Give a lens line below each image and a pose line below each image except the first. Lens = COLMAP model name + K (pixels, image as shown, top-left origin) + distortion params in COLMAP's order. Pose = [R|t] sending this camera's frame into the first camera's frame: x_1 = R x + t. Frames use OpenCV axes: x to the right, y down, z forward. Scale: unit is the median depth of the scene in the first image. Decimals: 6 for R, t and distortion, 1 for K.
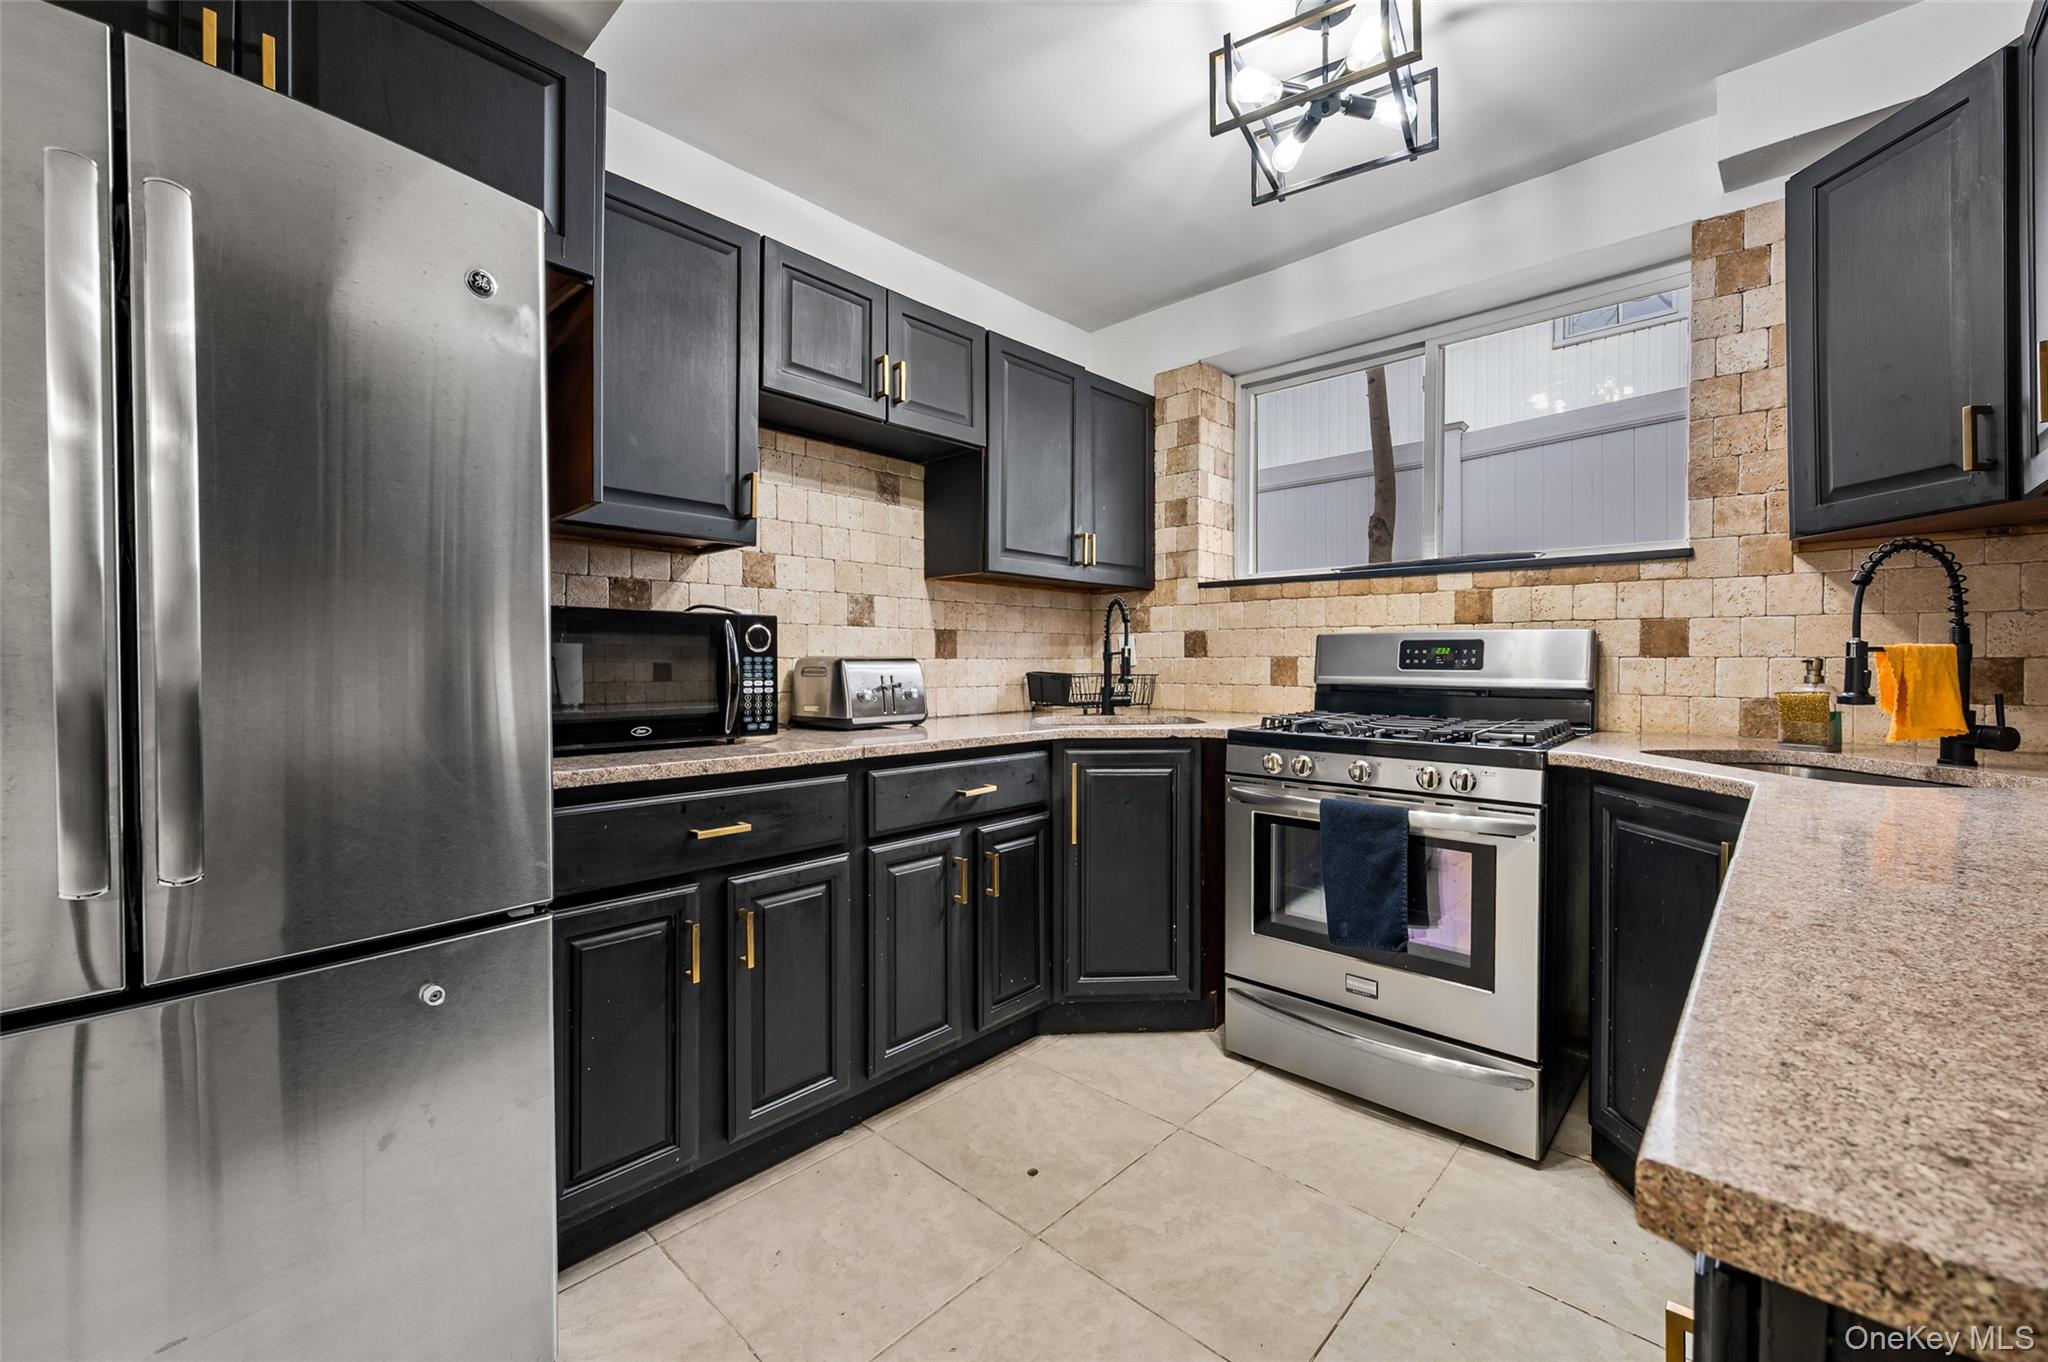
lens RADIAL K [[813.2, 0, 1041.1], [0, 813.2, 675.0], [0, 0, 1]] dist [0.006284, 0.000191]
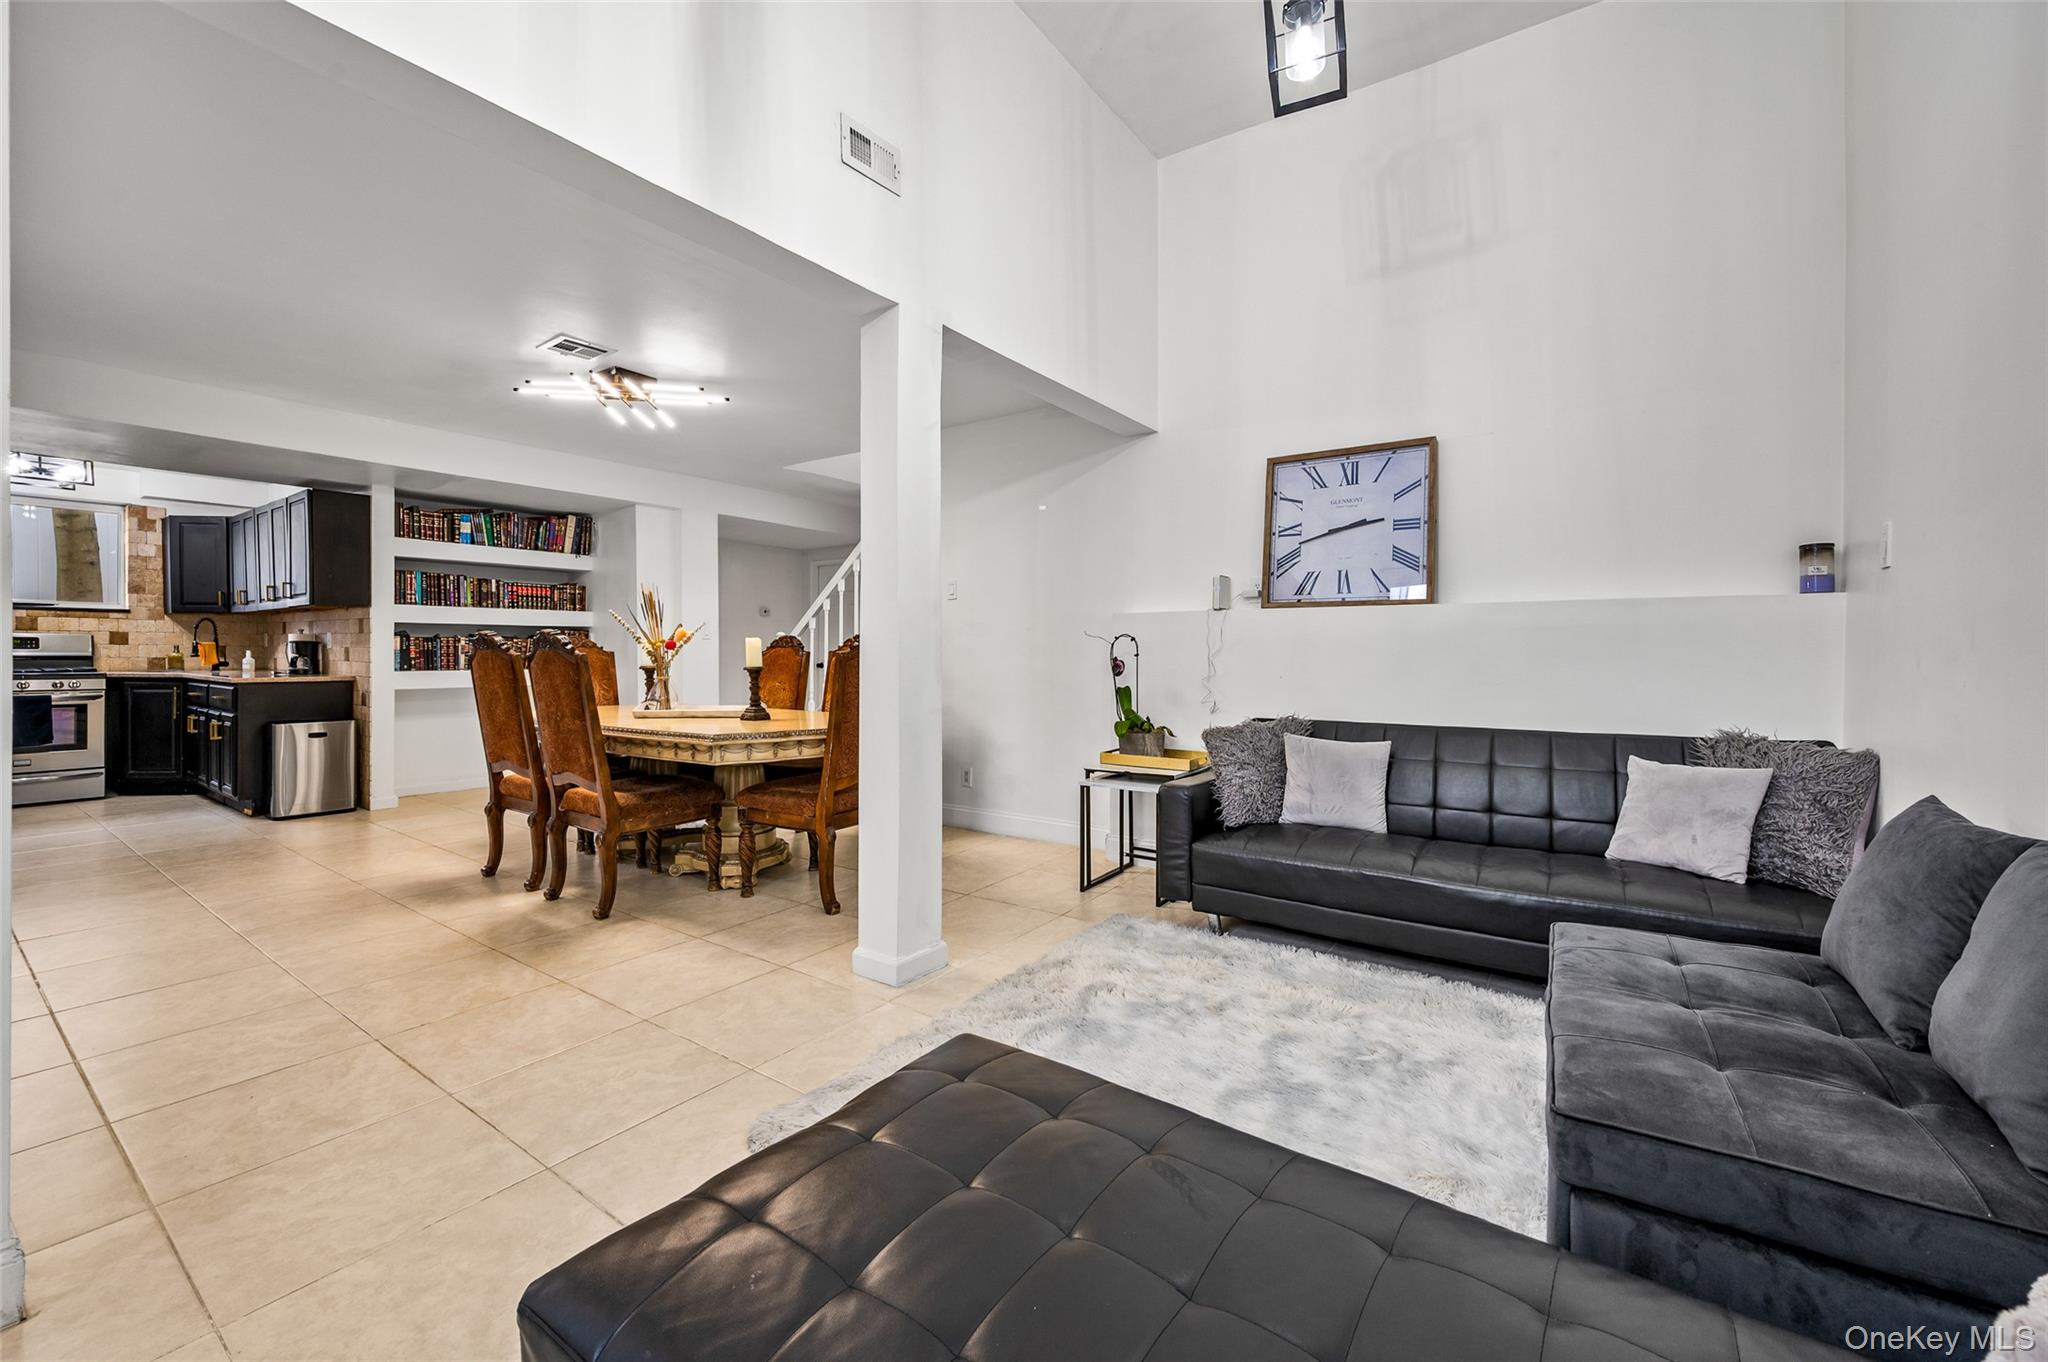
lens RADIAL K [[813.2, 0, 1003.1], [0, 813.2, 650.0], [0, 0, 1]] dist [0.006284, 0.000191]
pose [[-0.110485, -0.000695, 0.993878, -2.663042], [0.006558, 0.999977, 0.001429, 0.014618], [-0.993856, 0.006676, -0.110478, -1.947005]]
